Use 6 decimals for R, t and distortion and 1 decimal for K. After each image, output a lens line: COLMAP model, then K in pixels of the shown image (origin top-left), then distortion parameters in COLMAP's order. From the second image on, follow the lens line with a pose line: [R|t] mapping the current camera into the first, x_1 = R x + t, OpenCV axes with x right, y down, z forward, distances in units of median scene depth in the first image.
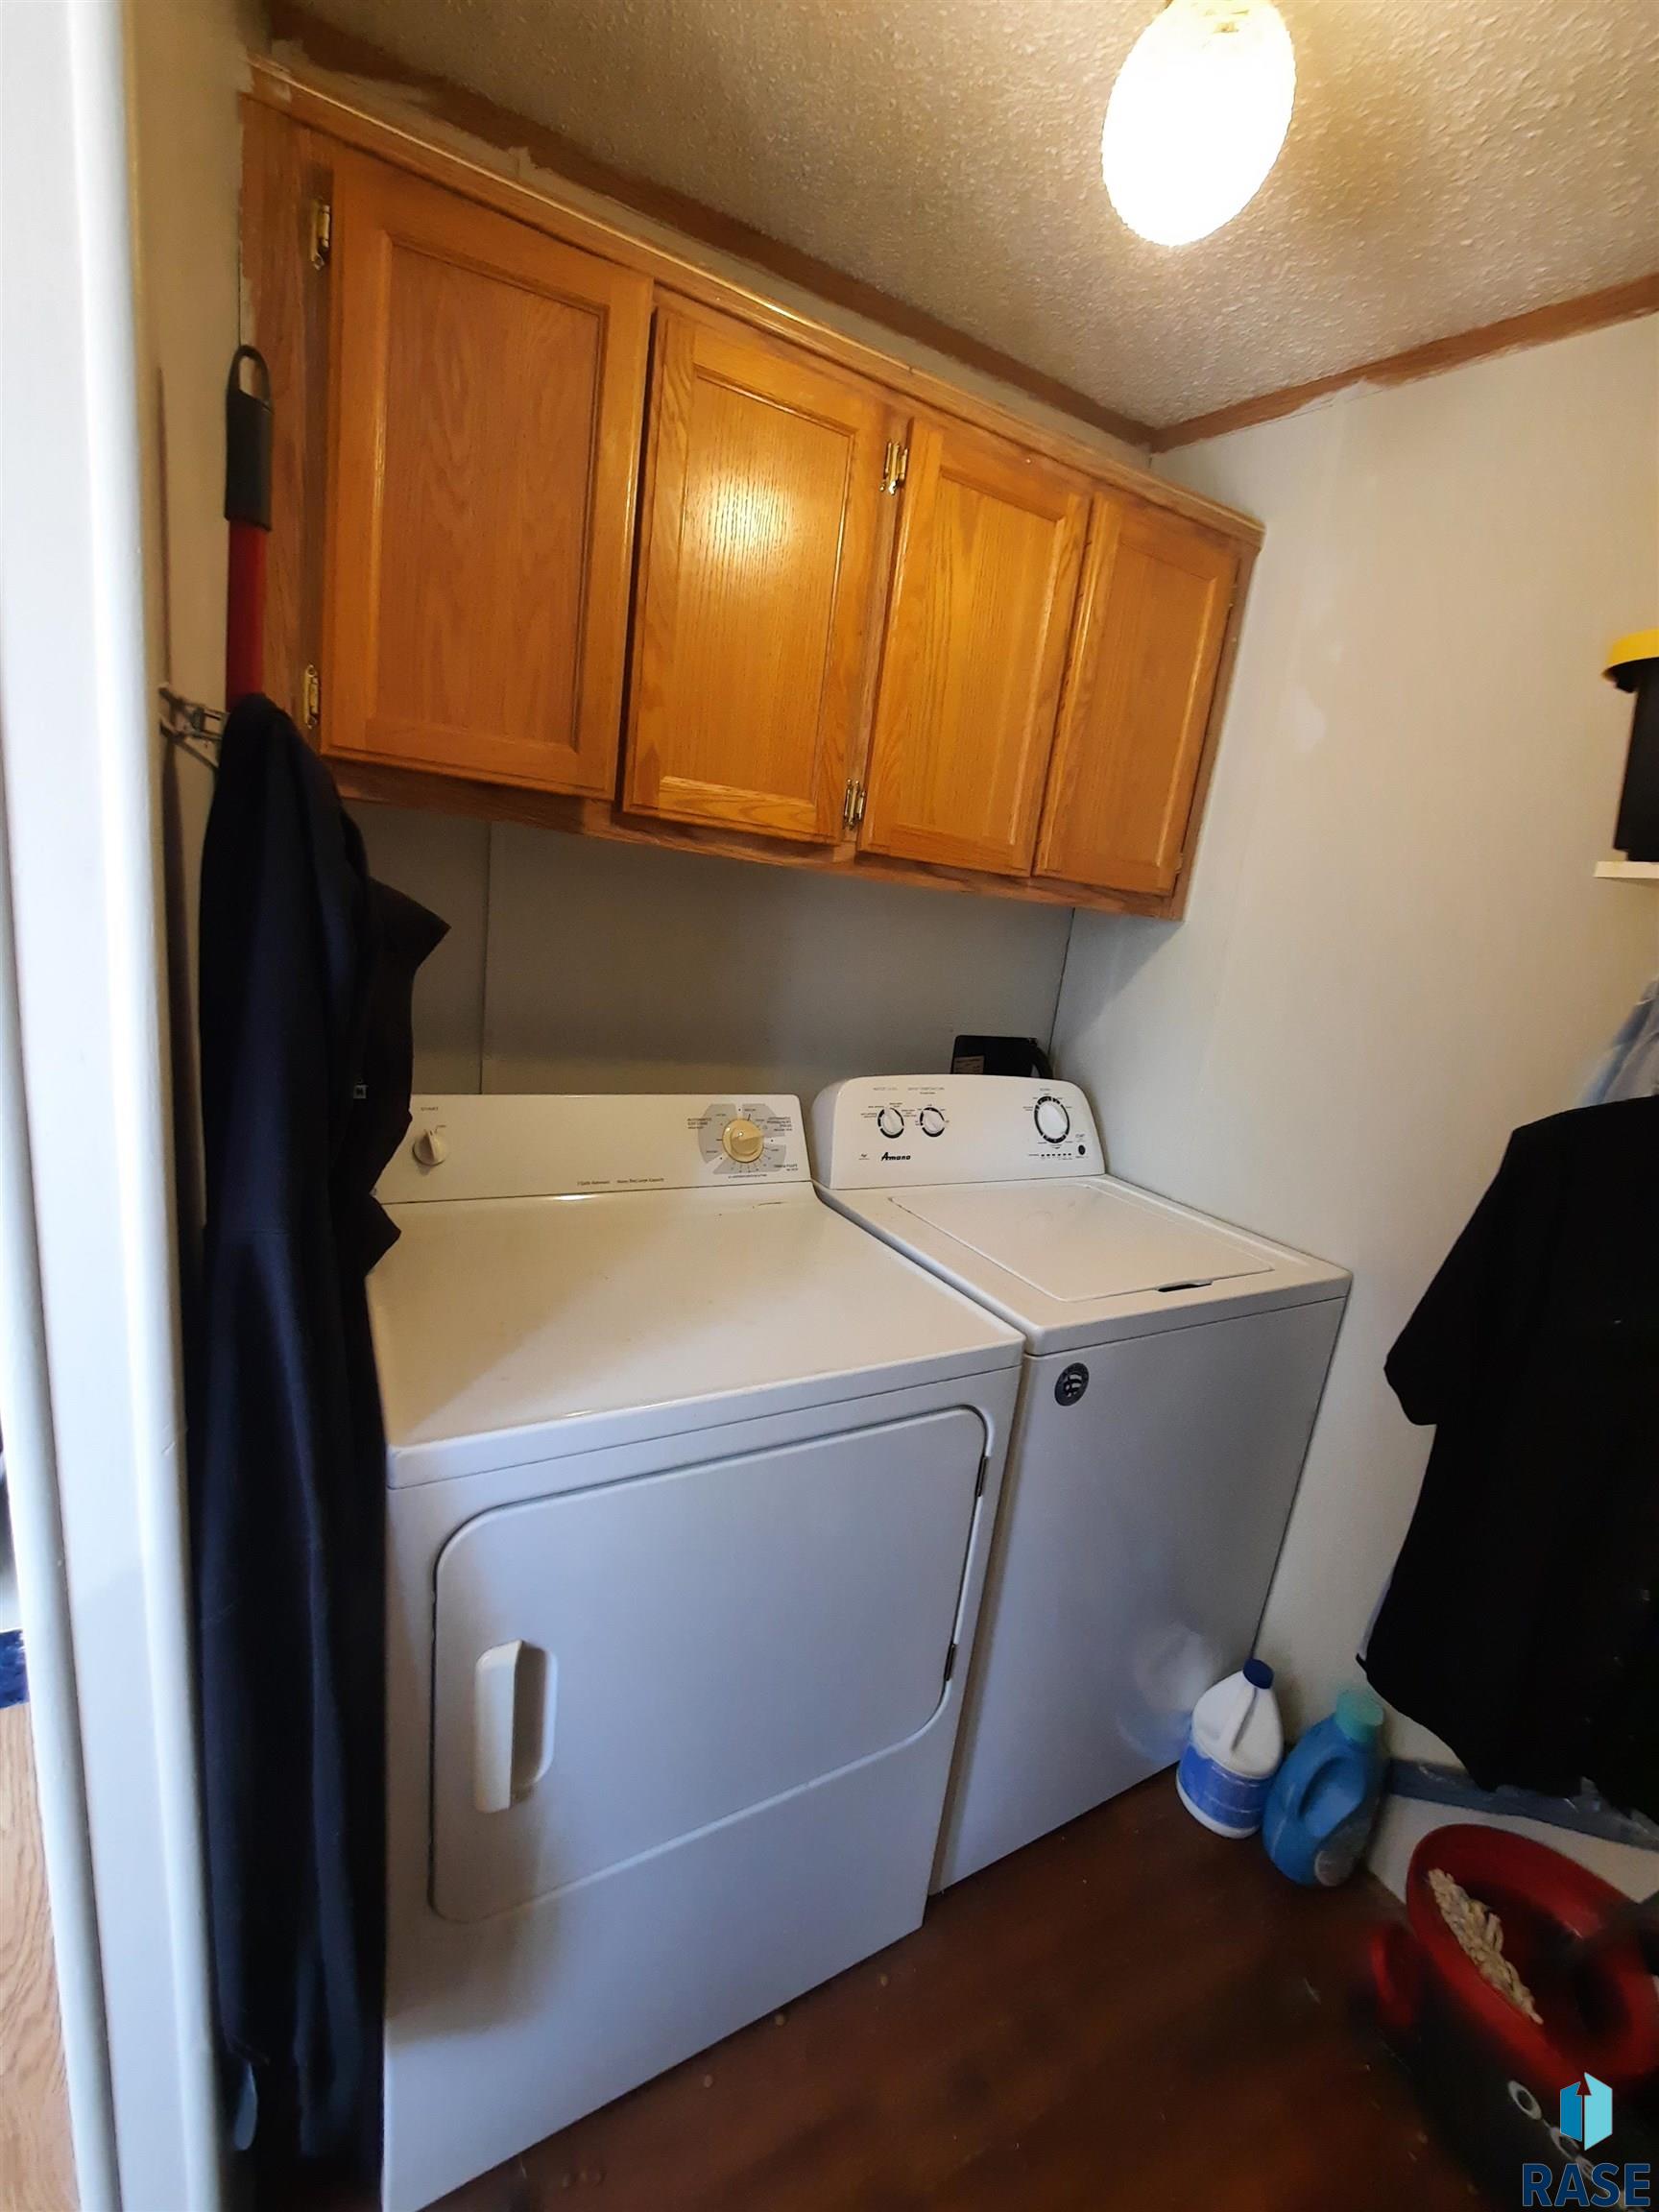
lens RADIAL K [[878.2, 0, 826.9], [0, 878.2, 1099.1], [0, 0, 1]] dist [-0.018701, -0.000427]
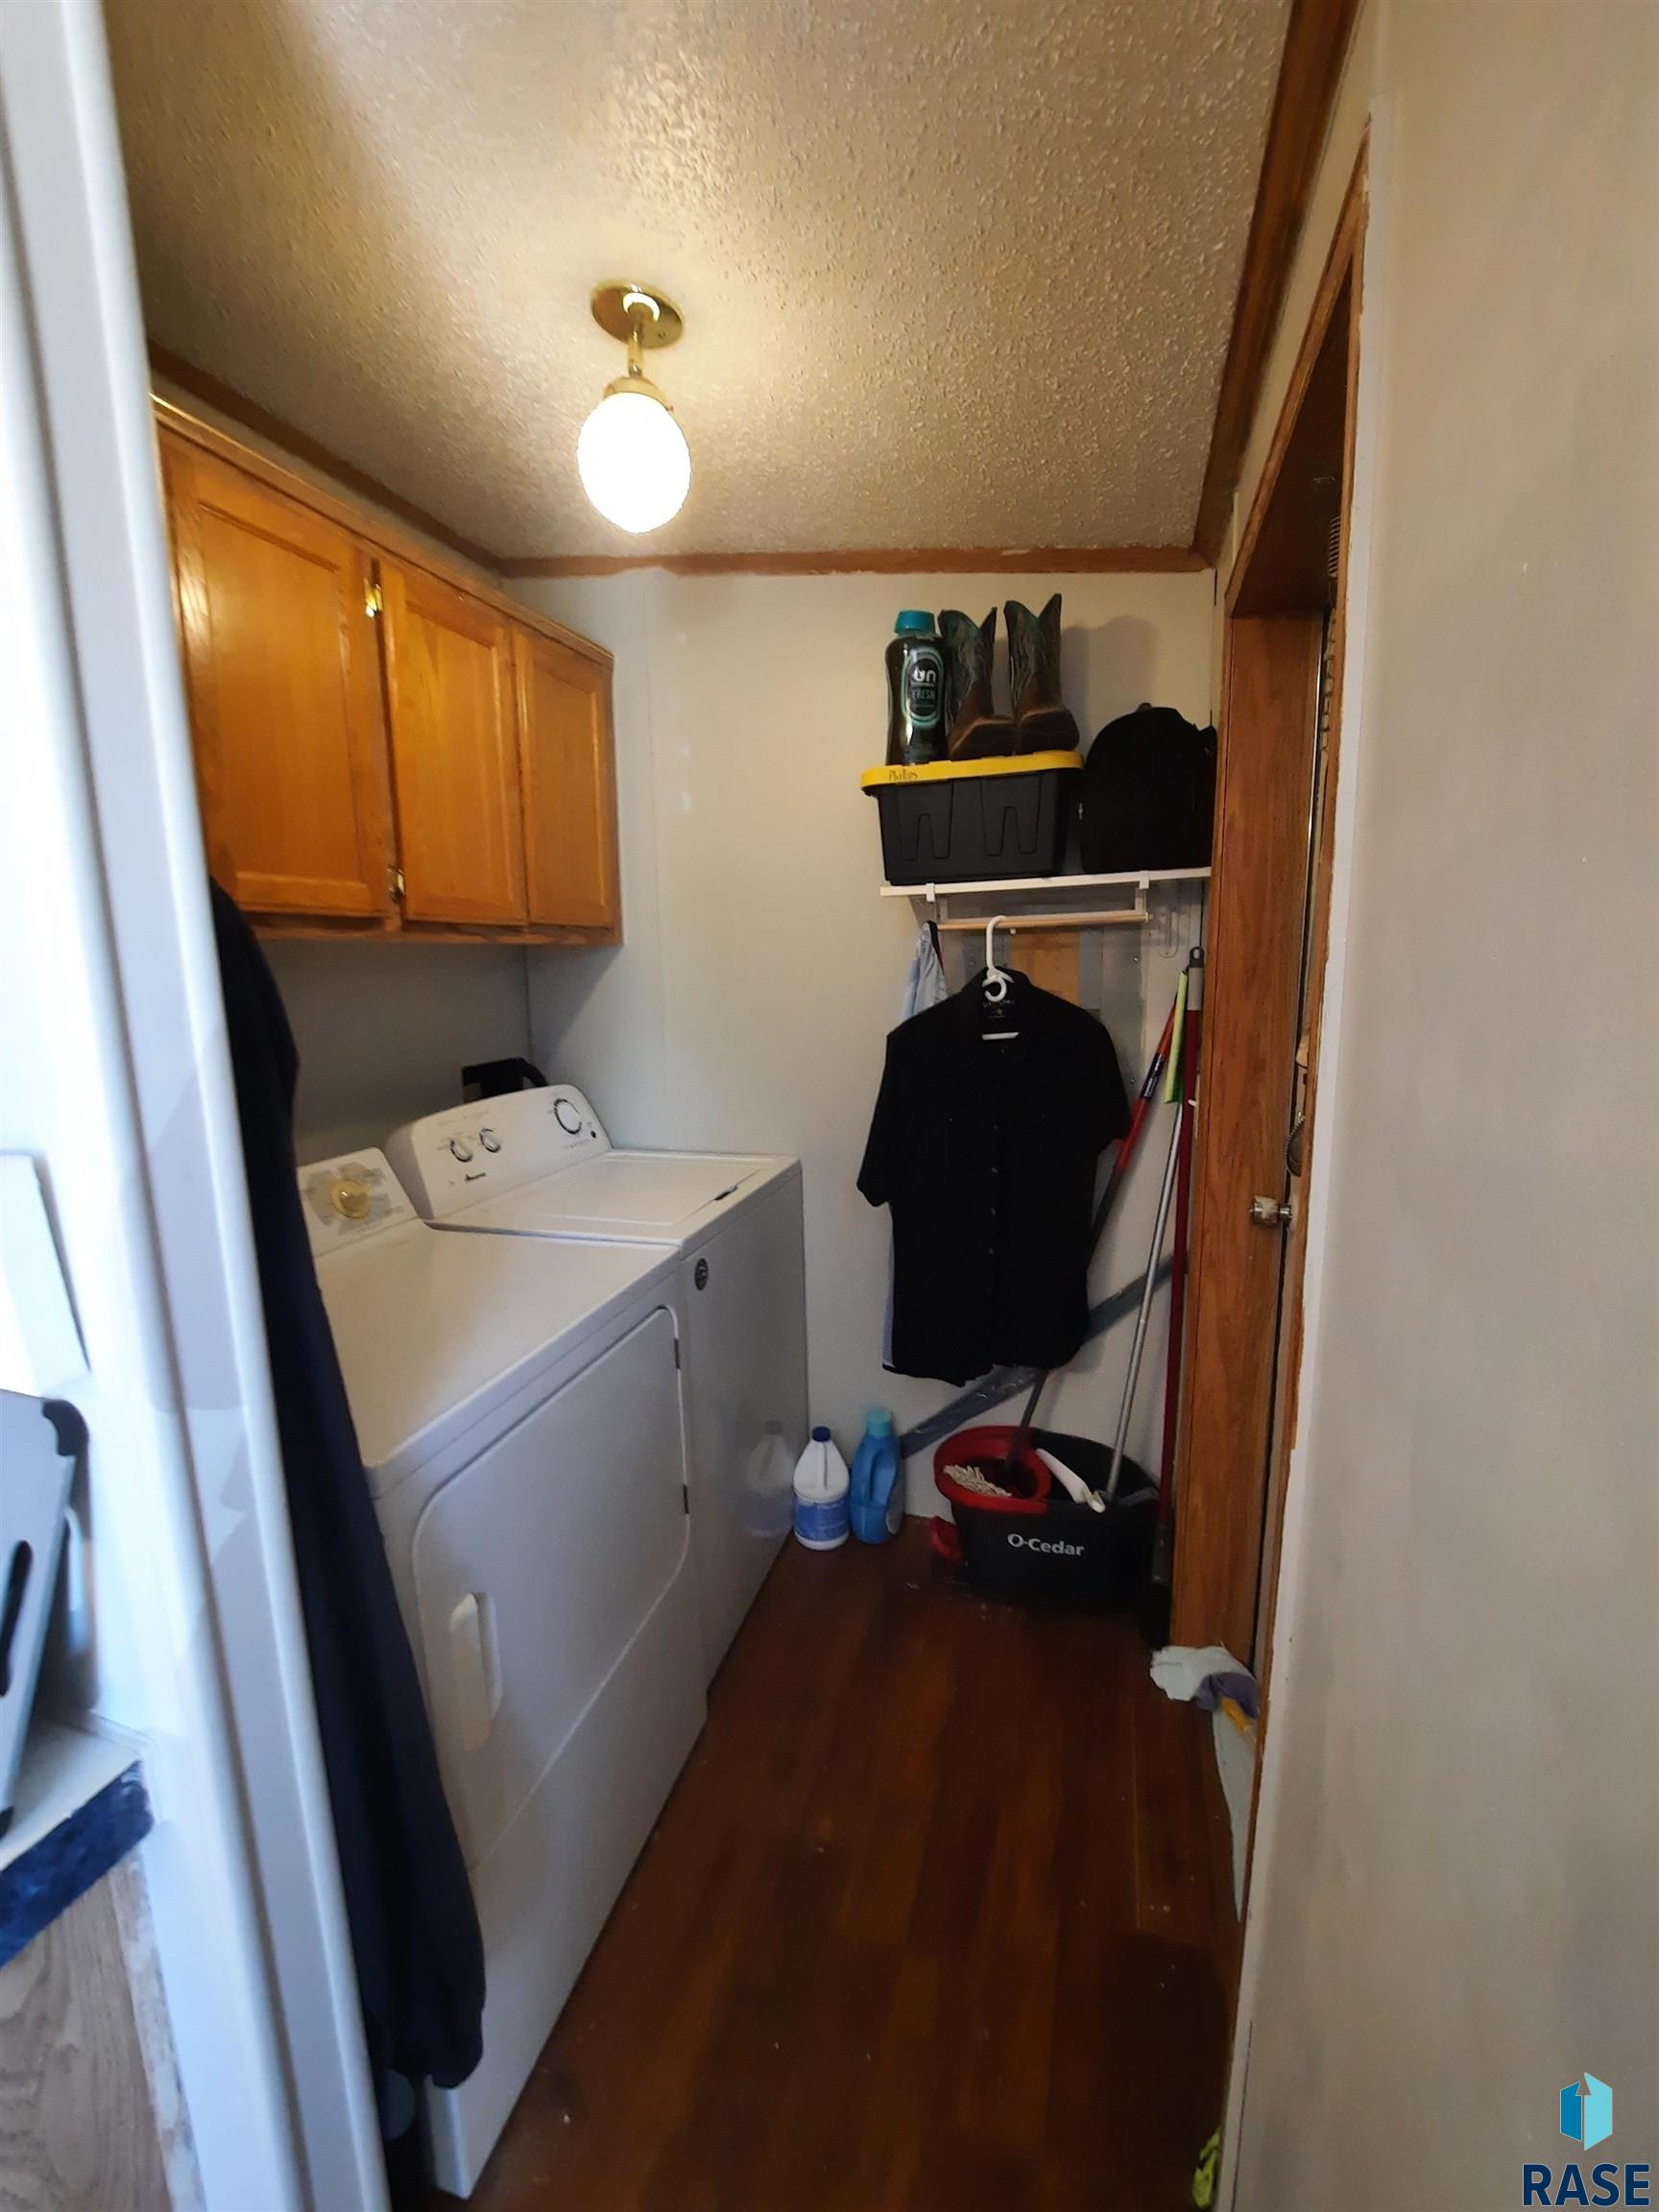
lens RADIAL K [[878.2, 0, 826.9], [0, 878.2, 1099.1], [0, 0, 1]] dist [-0.018701, -0.000427]
pose [[0.700373, -0.236783, 0.673358, -0.382510], [0.248304, 0.965275, 0.081168, -0.011758], [-0.669195, 0.110350, 0.734848, -0.176852]]
